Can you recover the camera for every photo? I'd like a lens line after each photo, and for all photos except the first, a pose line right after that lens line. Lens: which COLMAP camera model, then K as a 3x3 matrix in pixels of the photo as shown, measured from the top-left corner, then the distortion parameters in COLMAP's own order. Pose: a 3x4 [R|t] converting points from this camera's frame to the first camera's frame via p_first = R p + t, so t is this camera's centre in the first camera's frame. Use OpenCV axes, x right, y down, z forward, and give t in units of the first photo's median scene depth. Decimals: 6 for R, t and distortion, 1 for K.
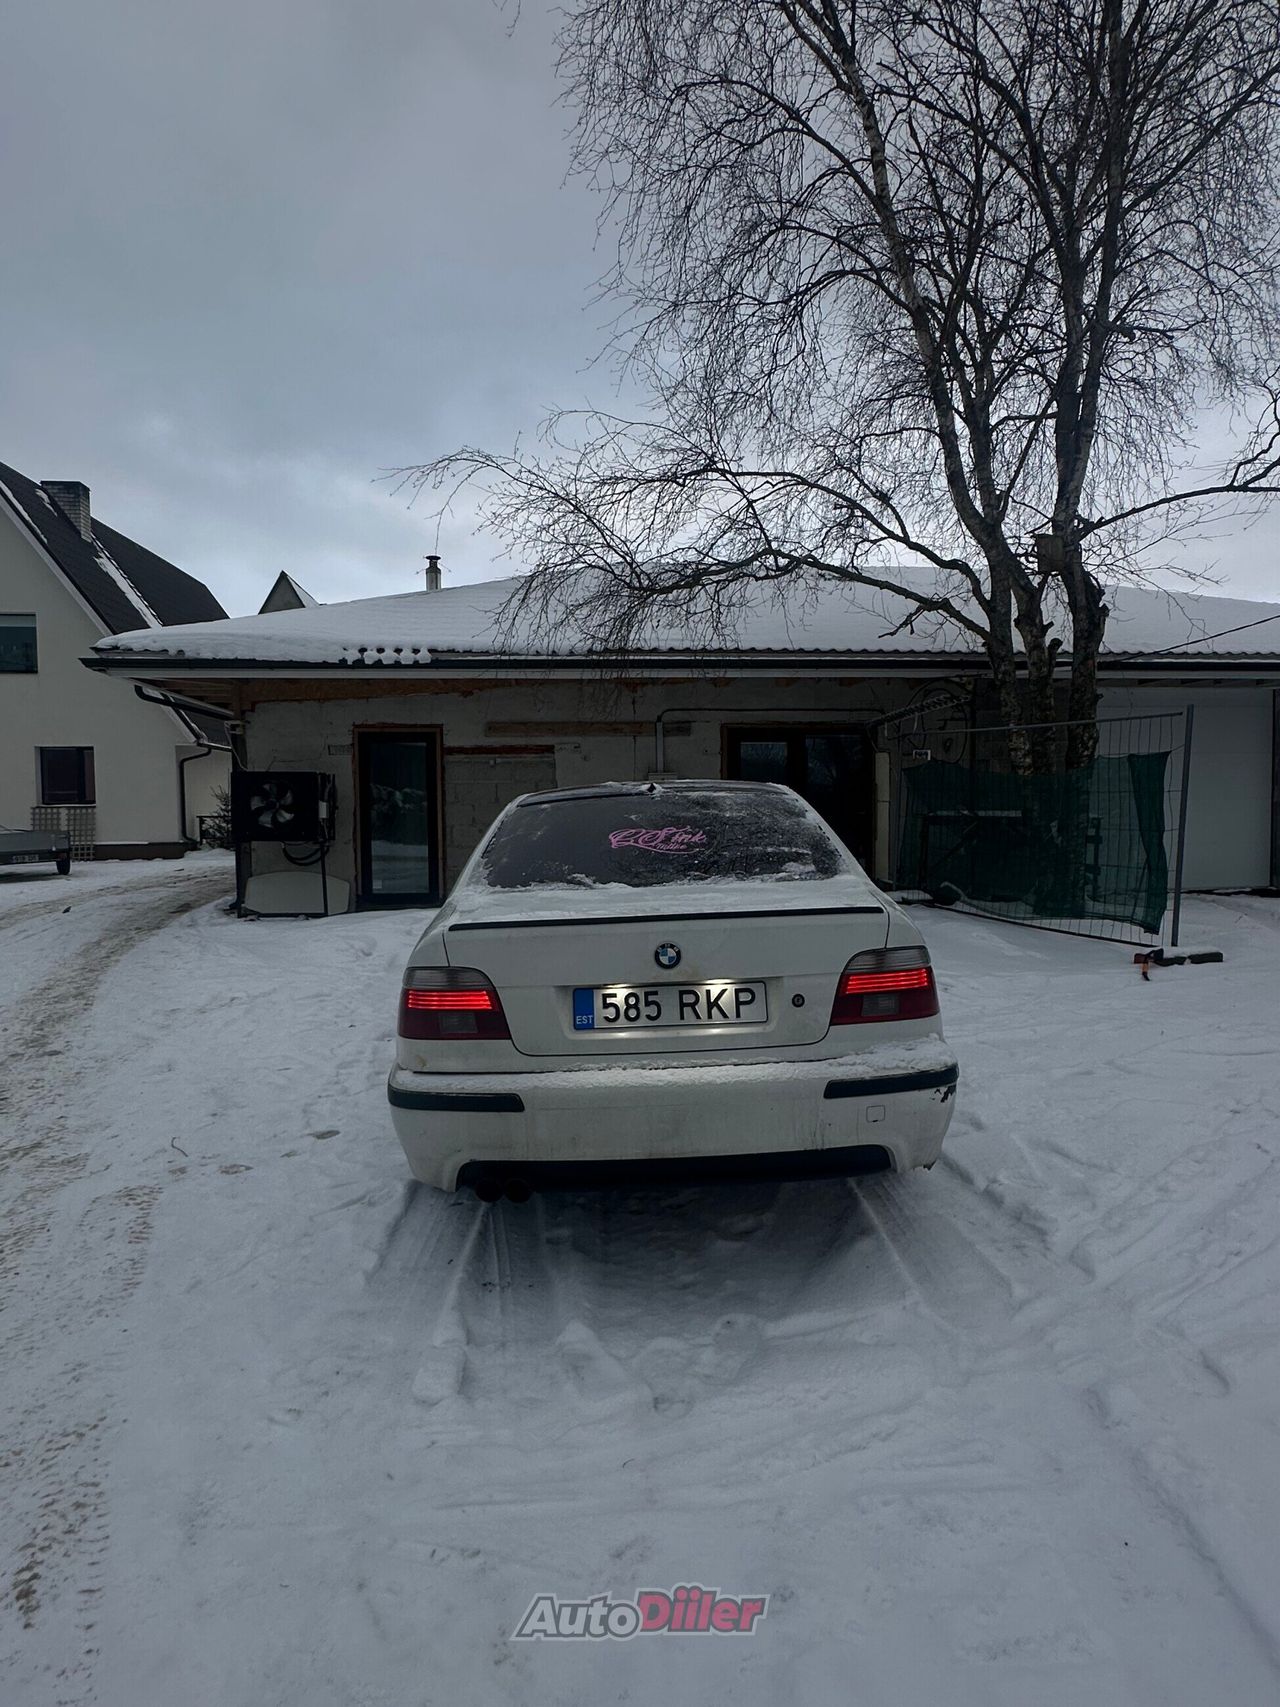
lens RADIAL K [[930.8, 0, 640.0], [0, 930.8, 853.5], [0, 0, 1]] dist [-0.000319, 0.000230]
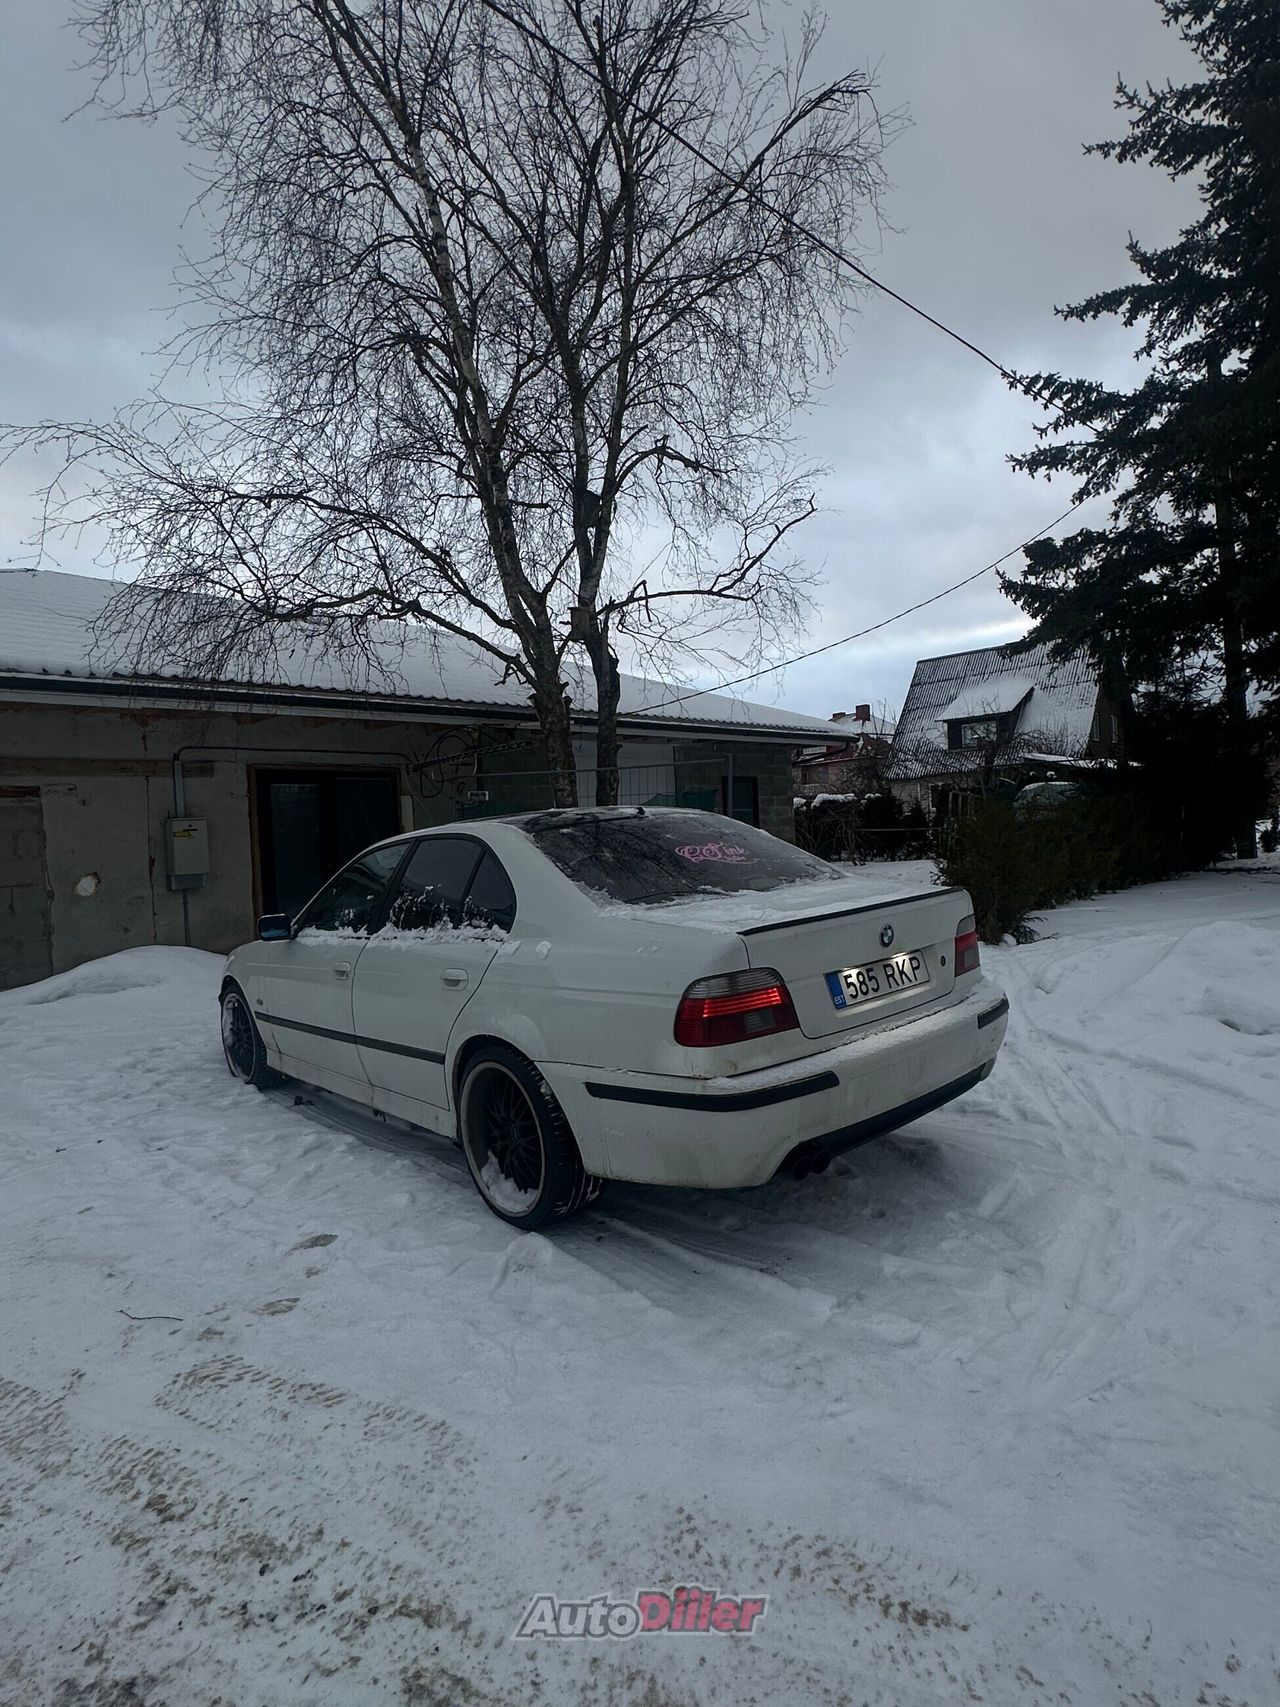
lens RADIAL K [[926.7, 0, 640.0], [0, 926.7, 853.5], [0, 0, 1]] dist [0.000687, 0.000679]
pose [[0.761789, -0.044066, 0.646325, -0.580449], [0.078444, 0.996617, -0.024510, 0.003743], [-0.643059, 0.069372, 0.762668, 0.158792]]
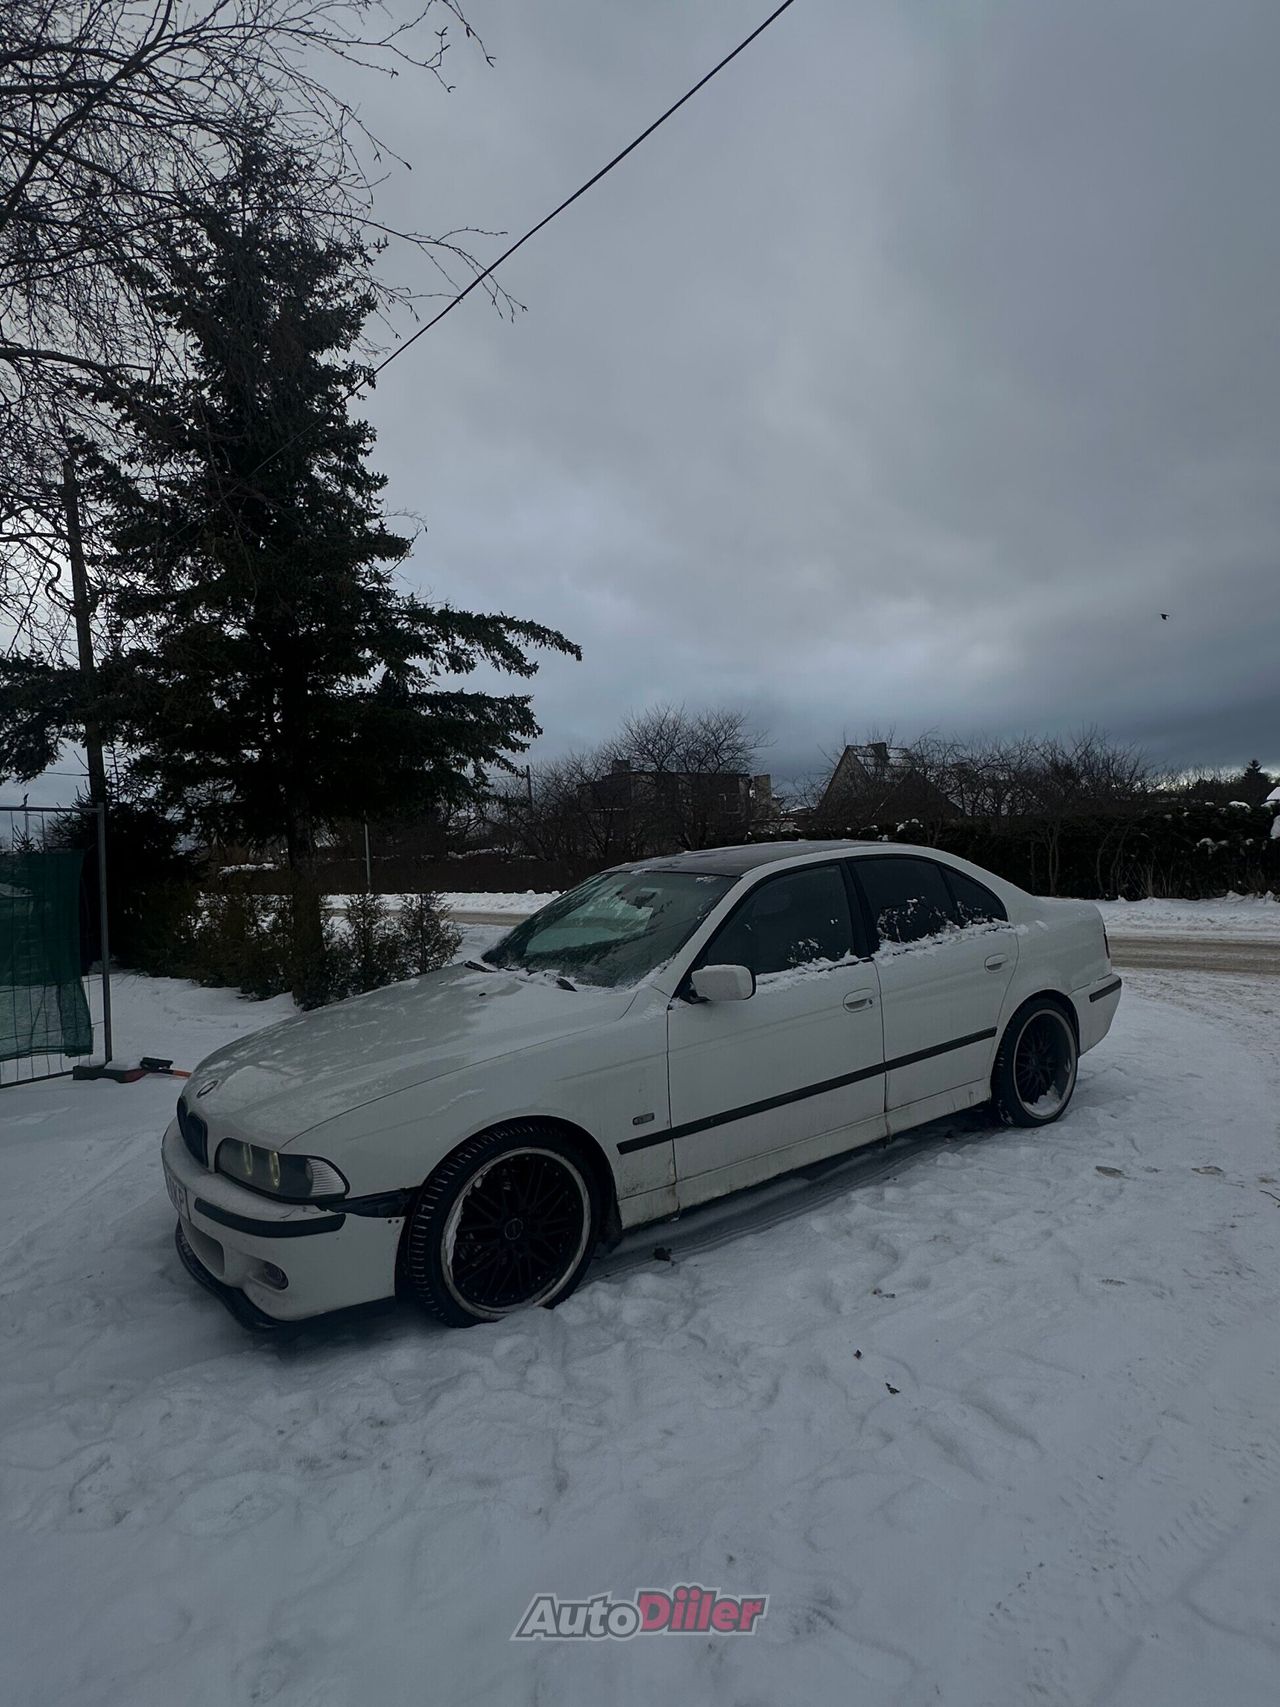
lens RADIAL K [[930.8, 0, 640.0], [0, 930.8, 853.5], [0, 0, 1]] dist [-0.000319, 0.000230]
pose [[-0.563647, 0.038025, 0.825140, -0.819510], [0.102509, 0.994438, 0.024196, -0.106496], [-0.819630, 0.098223, -0.564410, 1.789645]]
